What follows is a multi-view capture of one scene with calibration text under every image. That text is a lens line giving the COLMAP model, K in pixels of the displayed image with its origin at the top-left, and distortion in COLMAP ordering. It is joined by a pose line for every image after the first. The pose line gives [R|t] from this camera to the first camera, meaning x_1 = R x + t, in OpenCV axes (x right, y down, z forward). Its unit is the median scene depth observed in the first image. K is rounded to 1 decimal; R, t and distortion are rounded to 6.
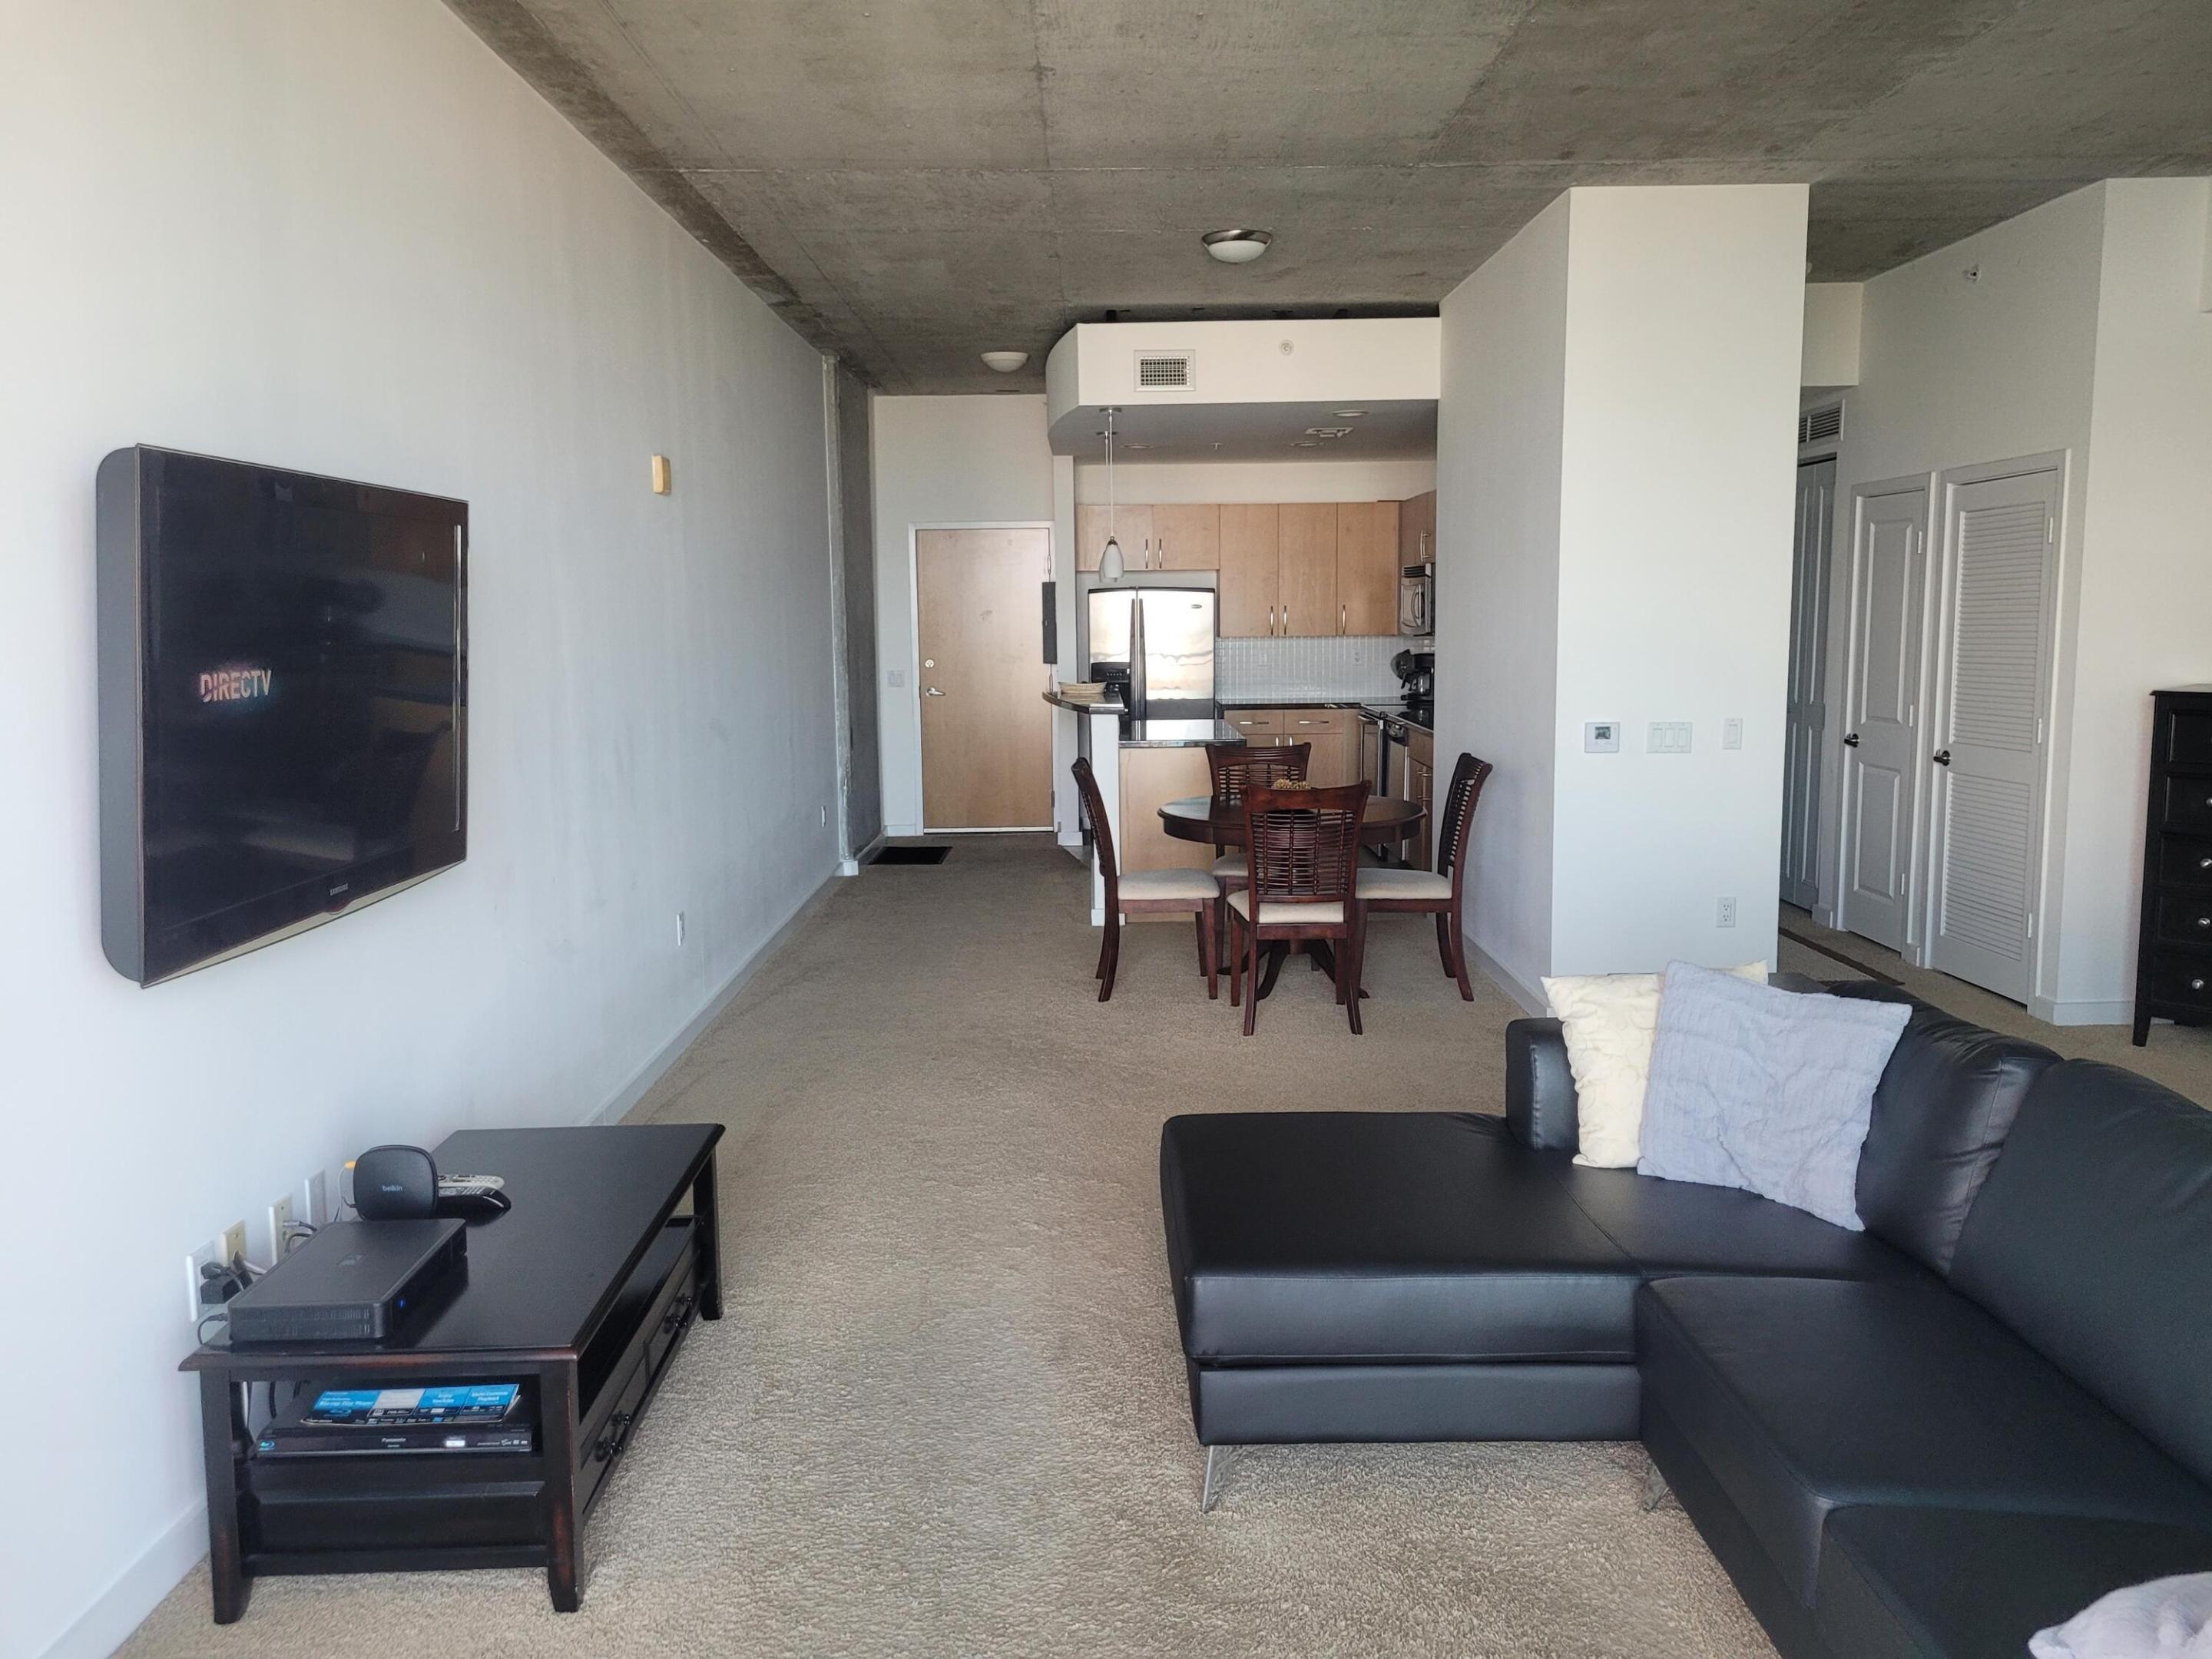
lens RADIAL K [[1676.2, 0, 1107.8], [0, 1676.2, 821.1], [0, 0, 1]] dist [0.044884, -0.034136]
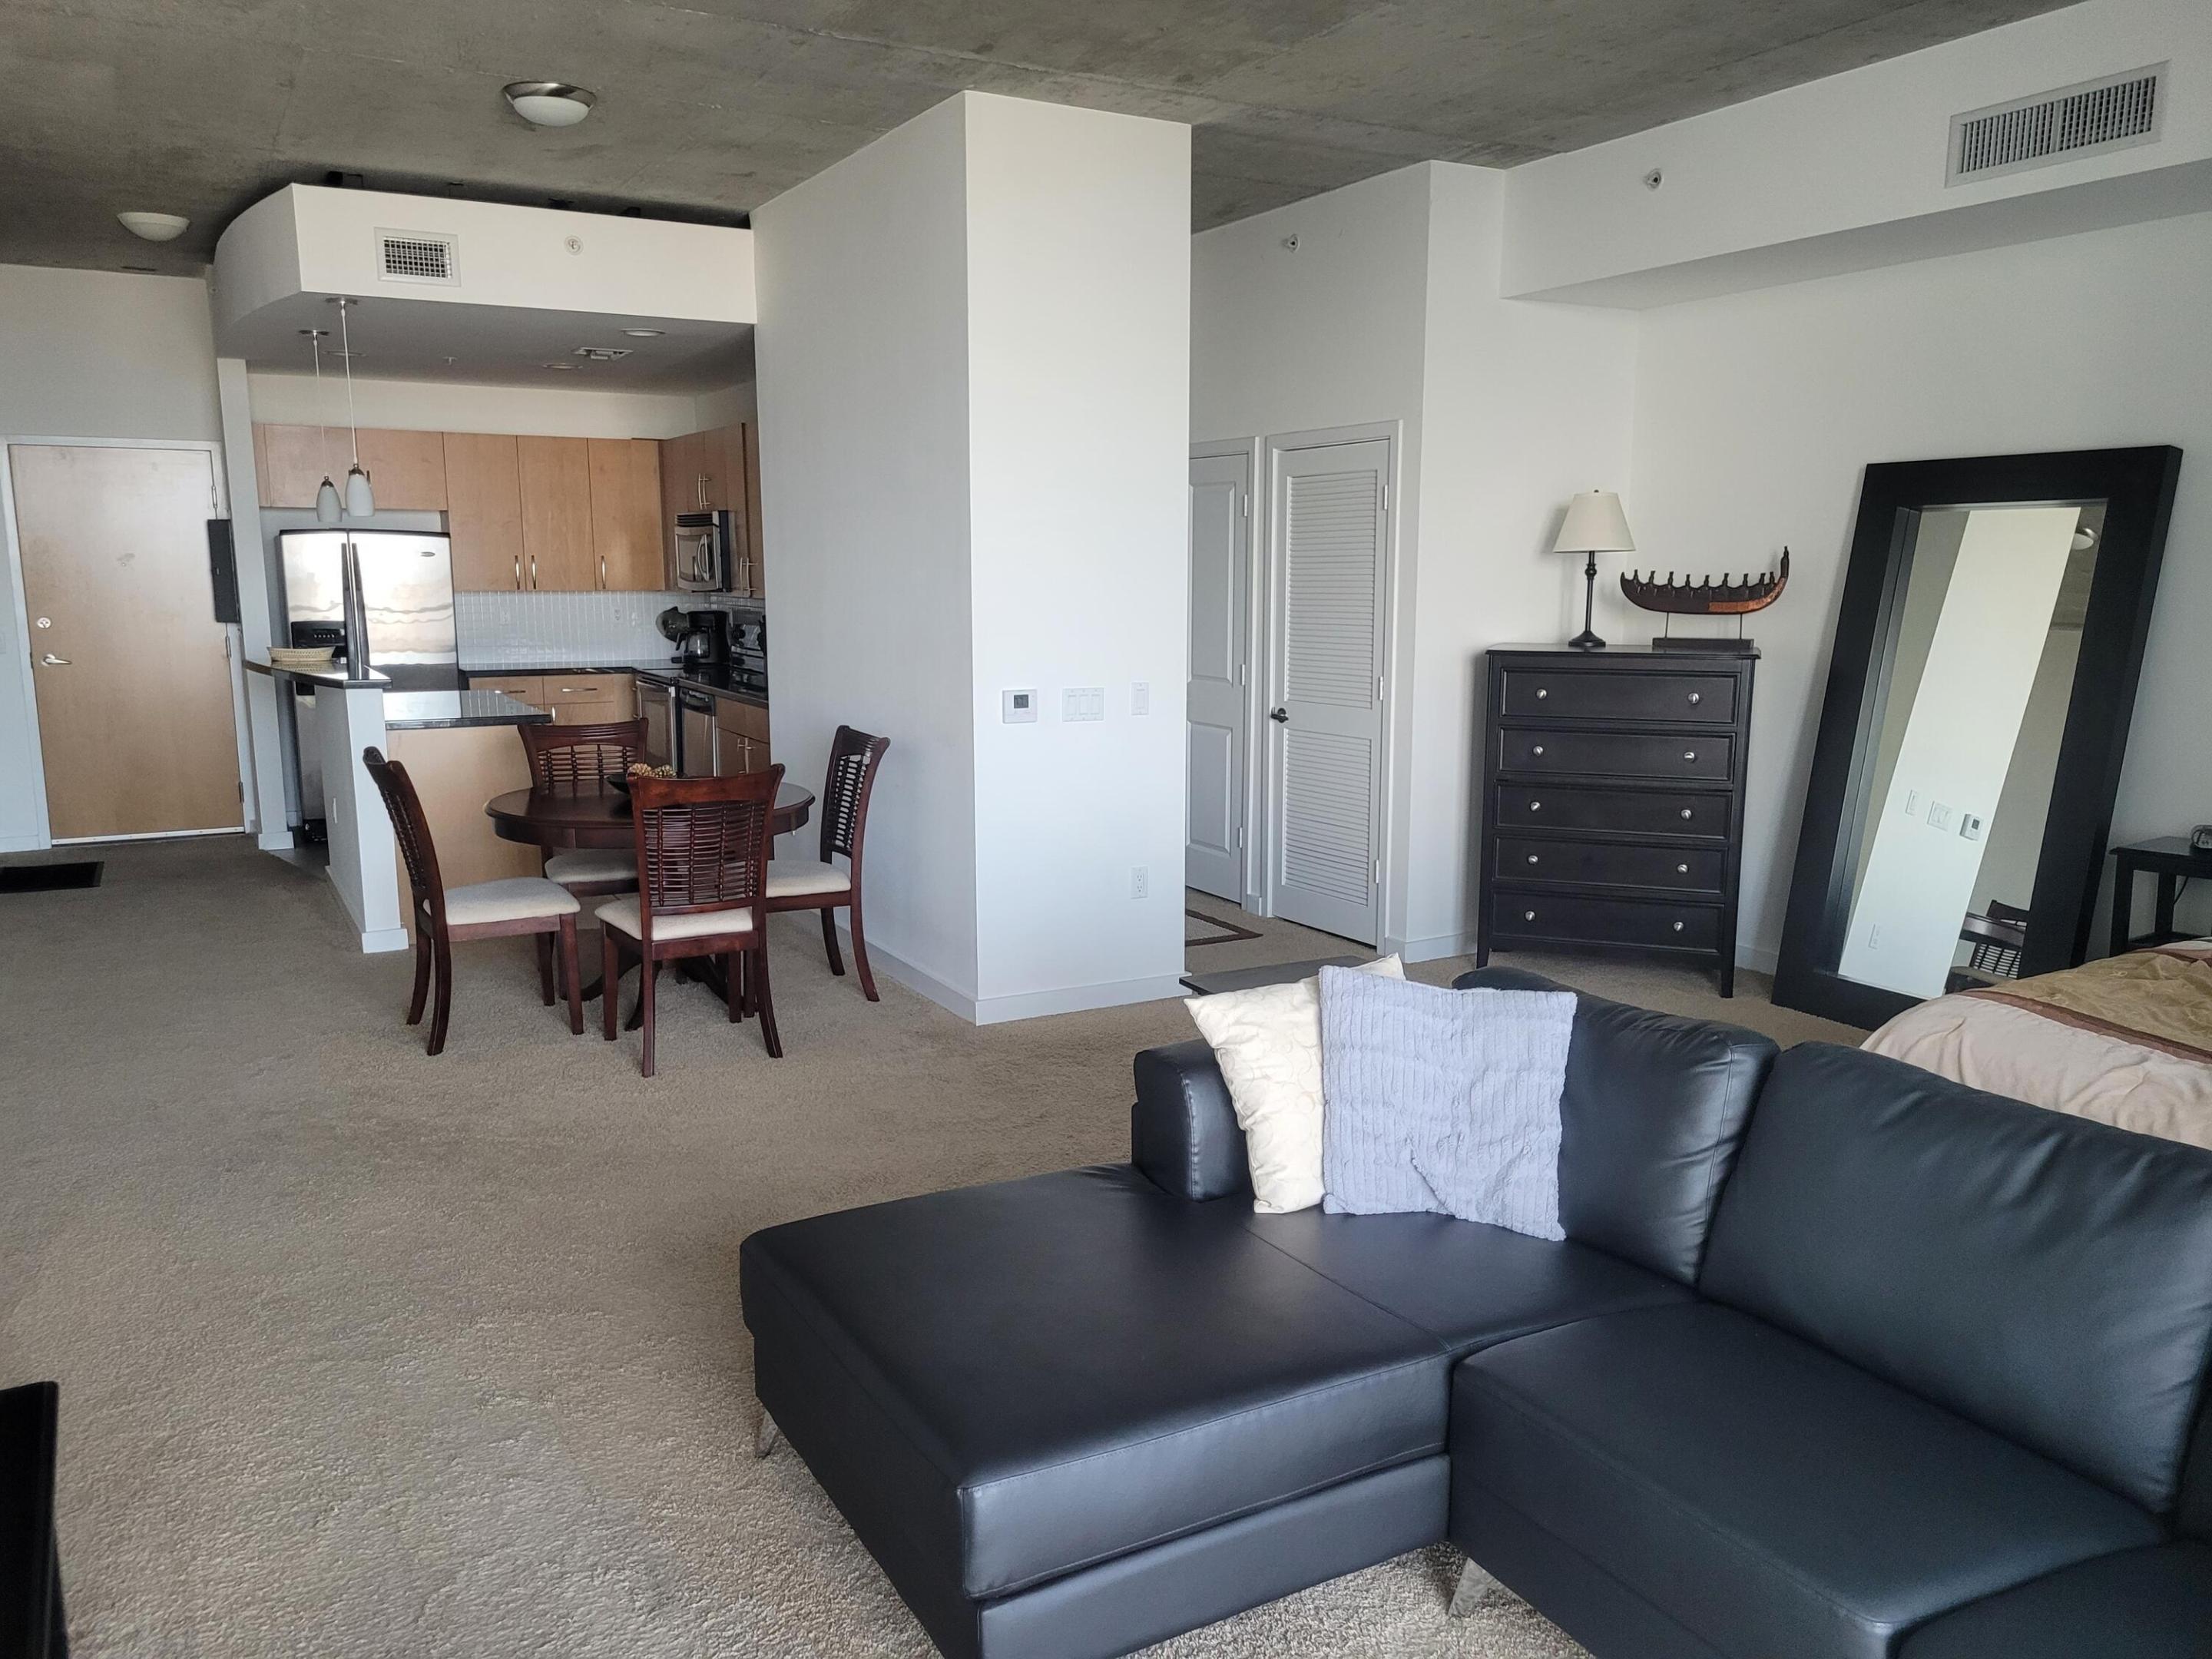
lens RADIAL K [[1676.2, 0, 1124.5], [0, 1676.2, 846.8], [0, 0, 1]] dist [0.044884, -0.034136]
pose [[0.872893, -0.068654, 0.483057, -0.096767], [0.048389, 0.997351, 0.054307, -0.017904], [-0.485506, -0.024030, 0.873903, 0.146968]]
